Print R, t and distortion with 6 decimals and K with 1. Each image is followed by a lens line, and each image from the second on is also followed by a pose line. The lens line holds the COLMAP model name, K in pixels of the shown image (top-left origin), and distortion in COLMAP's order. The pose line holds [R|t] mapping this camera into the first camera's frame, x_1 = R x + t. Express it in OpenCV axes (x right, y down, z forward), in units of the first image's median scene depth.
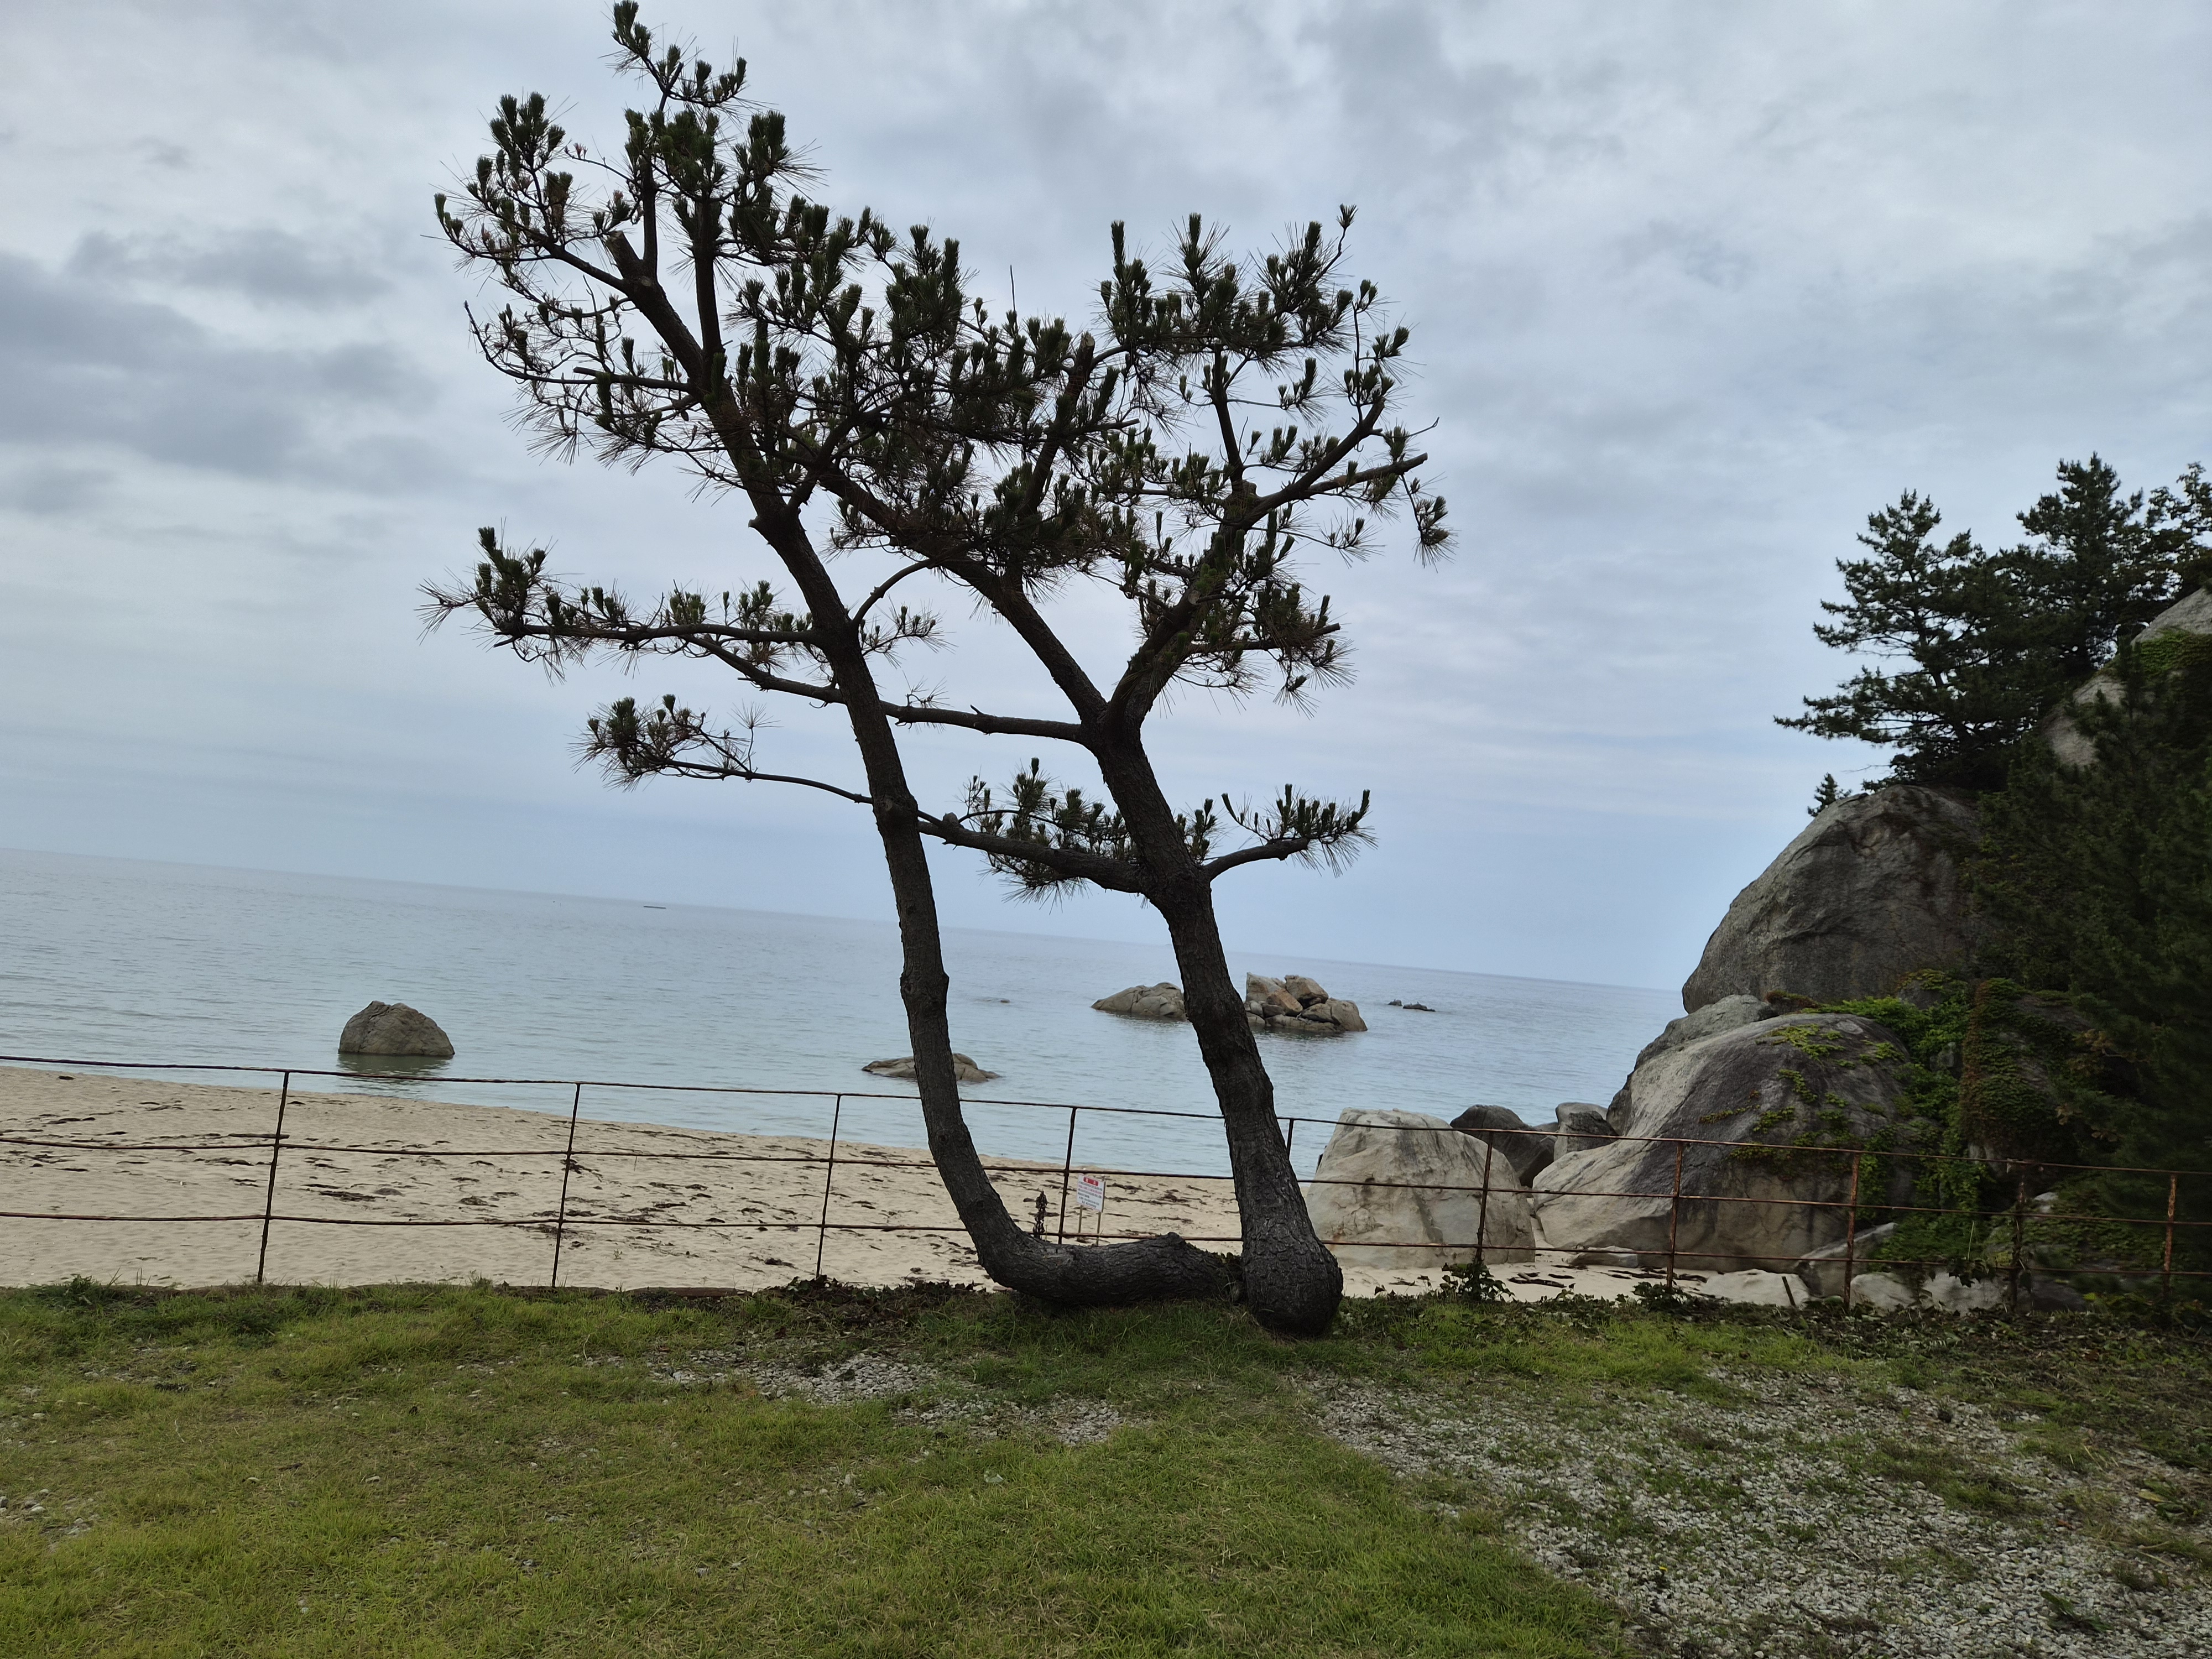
lens RADIAL K [[1473.1, 0, 1096.5], [0, 1473.1, 834.0], [0, 0, 1]] dist [0.071368, 0.000142]
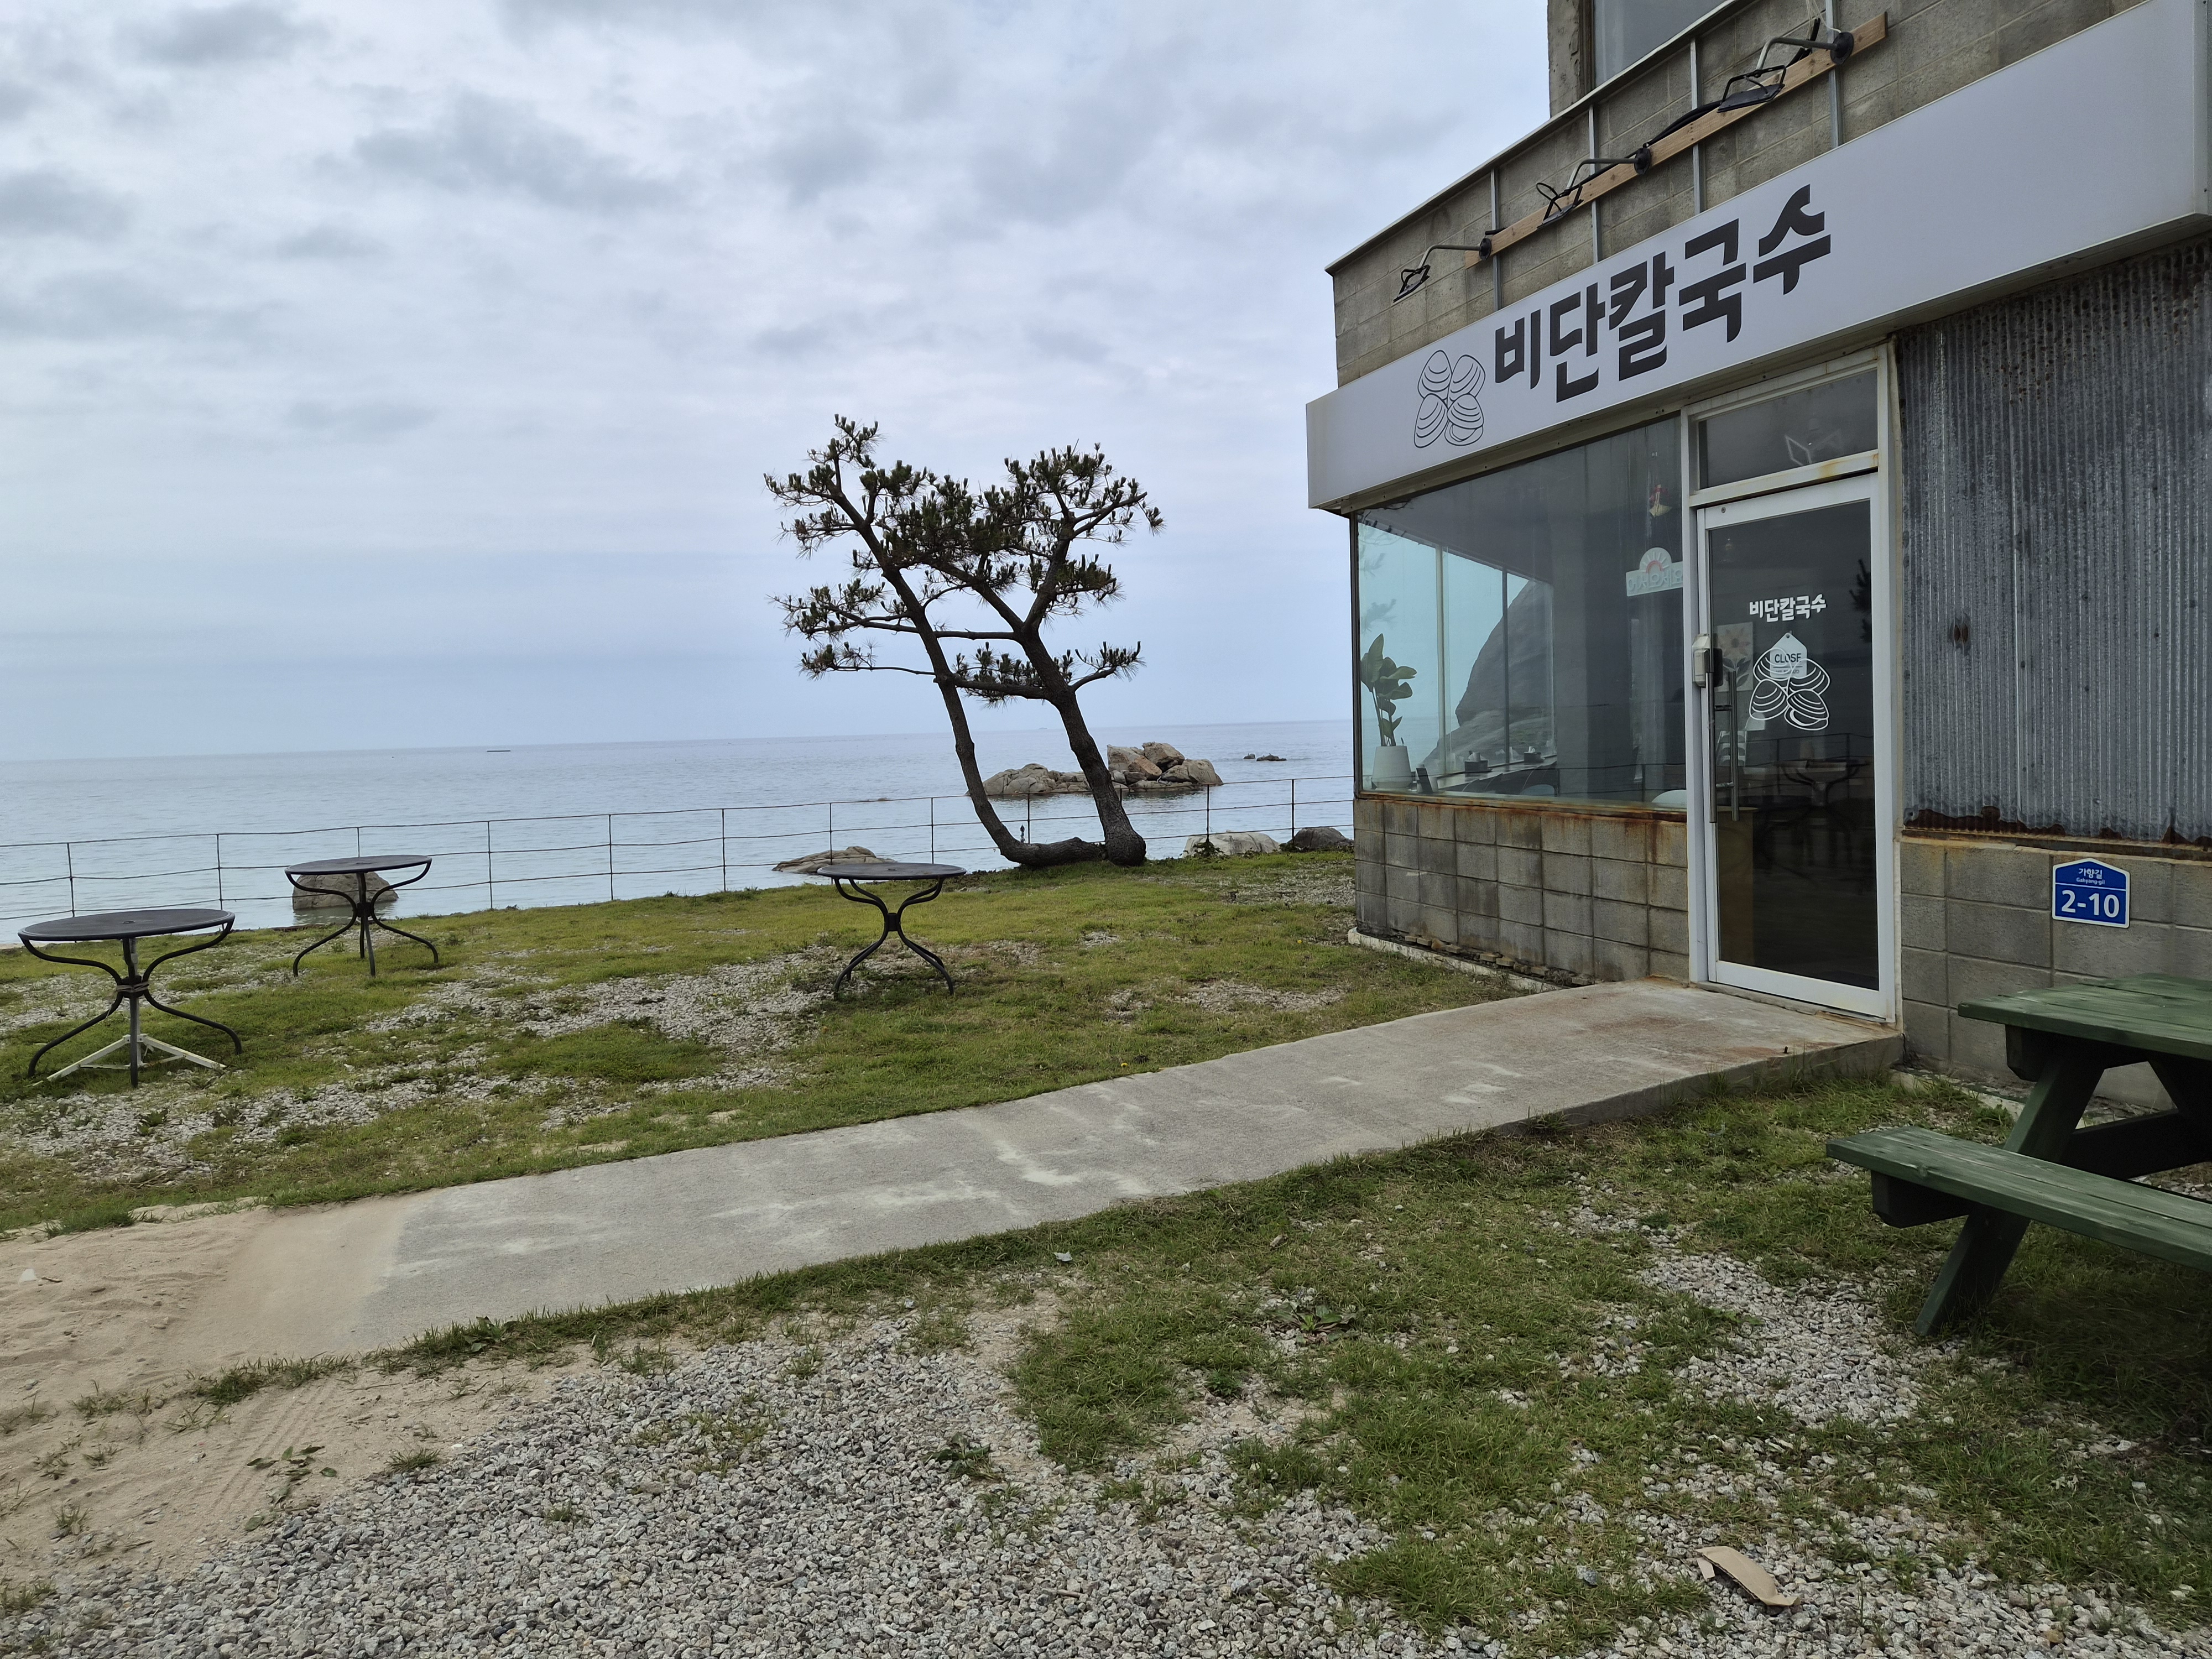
lens RADIAL K [[1473.1, 0, 1107.2], [0, 1473.1, 838.3], [0, 0, 1]] dist [0.071368, 0.000142]
pose [[0.987750, -0.125563, 0.092652, -0.111529], [0.110337, 0.981842, 0.154313, -0.089074], [-0.110346, -0.142200, 0.983668, -1.266727]]
